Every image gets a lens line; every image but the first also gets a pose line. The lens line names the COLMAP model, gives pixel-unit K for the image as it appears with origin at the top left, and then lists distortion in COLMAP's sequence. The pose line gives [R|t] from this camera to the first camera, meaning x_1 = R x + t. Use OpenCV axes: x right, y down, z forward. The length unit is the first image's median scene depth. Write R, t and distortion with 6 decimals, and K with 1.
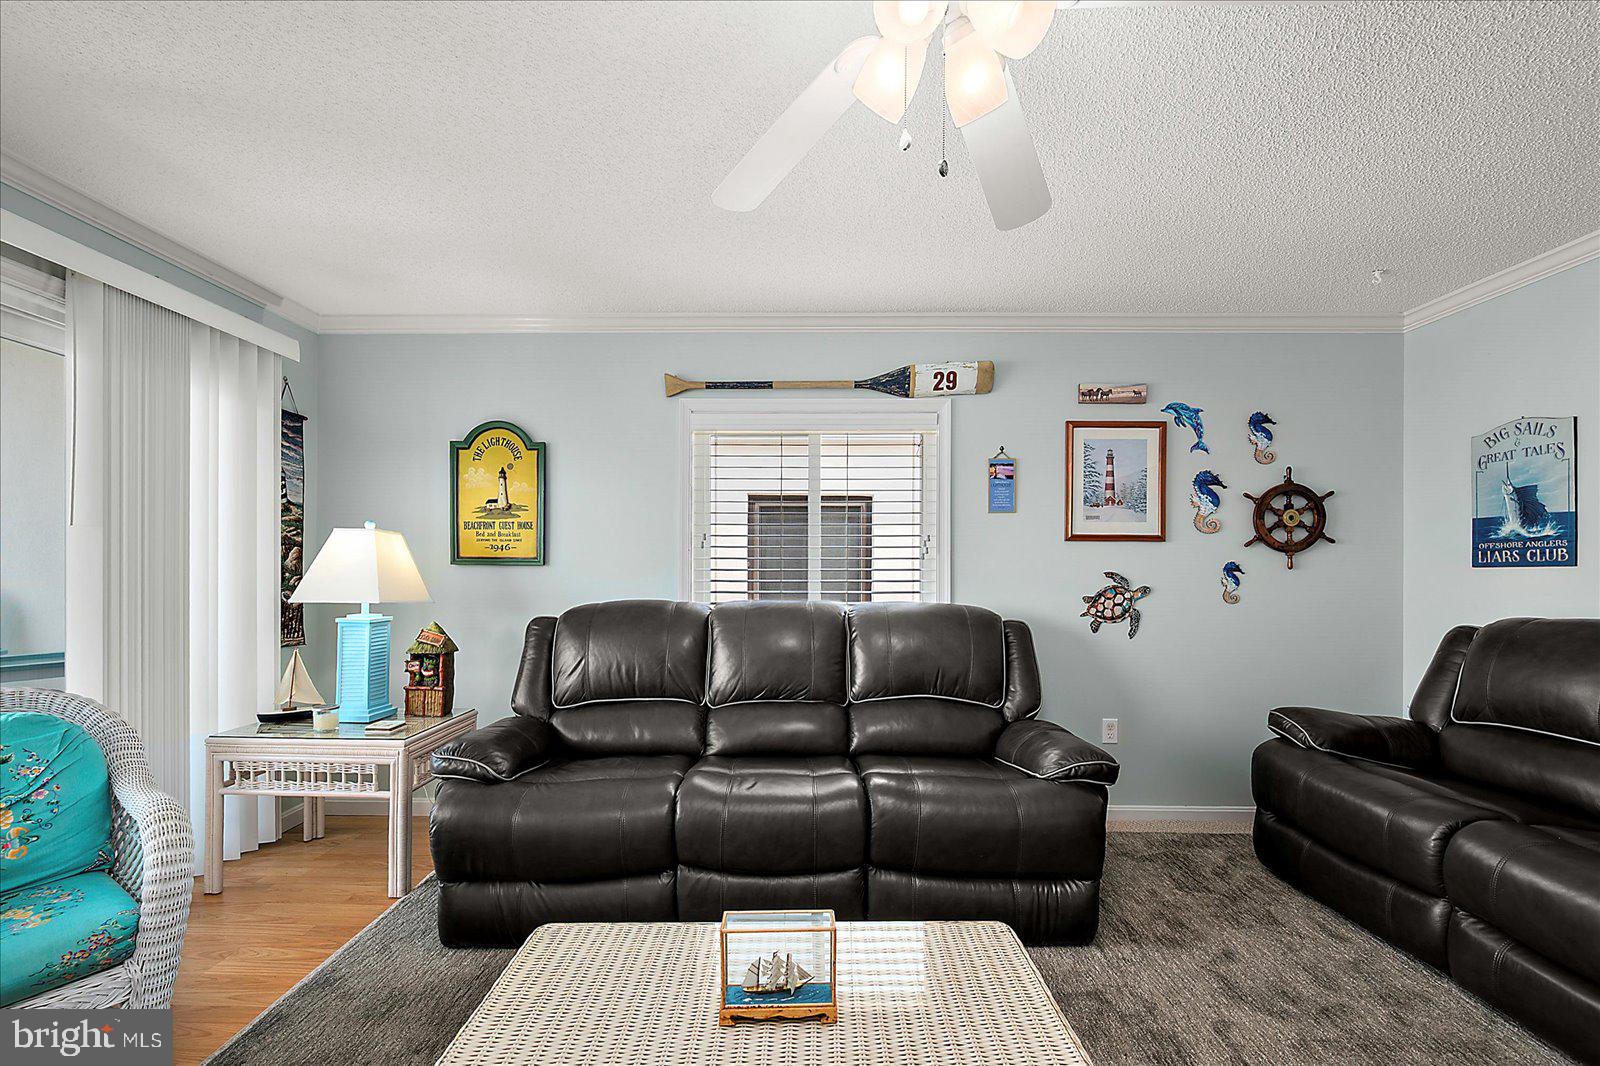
lens RADIAL K [[621.8, 0, 840.9], [0, 621.8, 575.5], [0, 0, 1]] dist [0.003363, 0.000811]
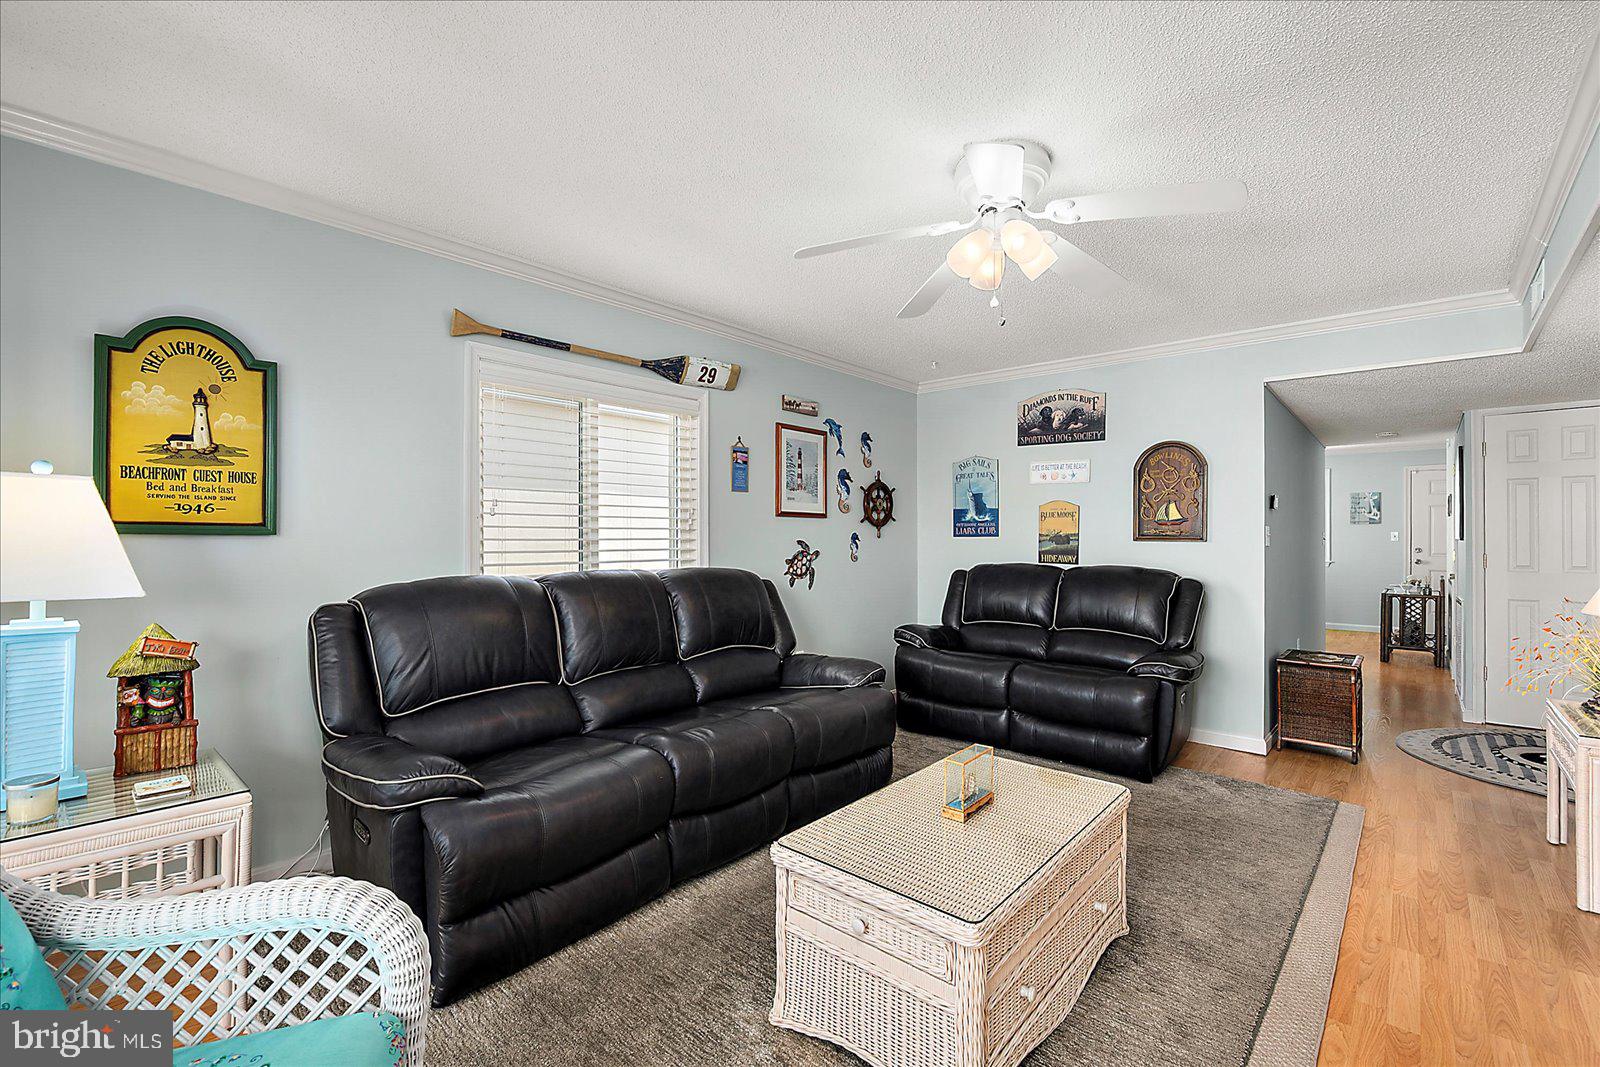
lens RADIAL K [[634.5, 0, 814.9], [0, 634.5, 539.6], [0, 0, 1]] dist [-0.001808, -0.000718]
pose [[0.690301, -0.003583, 0.723514, -0.564870], [0.004873, 0.999988, 0.000304, -0.007793], [-0.723506, 0.003316, 0.690310, 0.049046]]
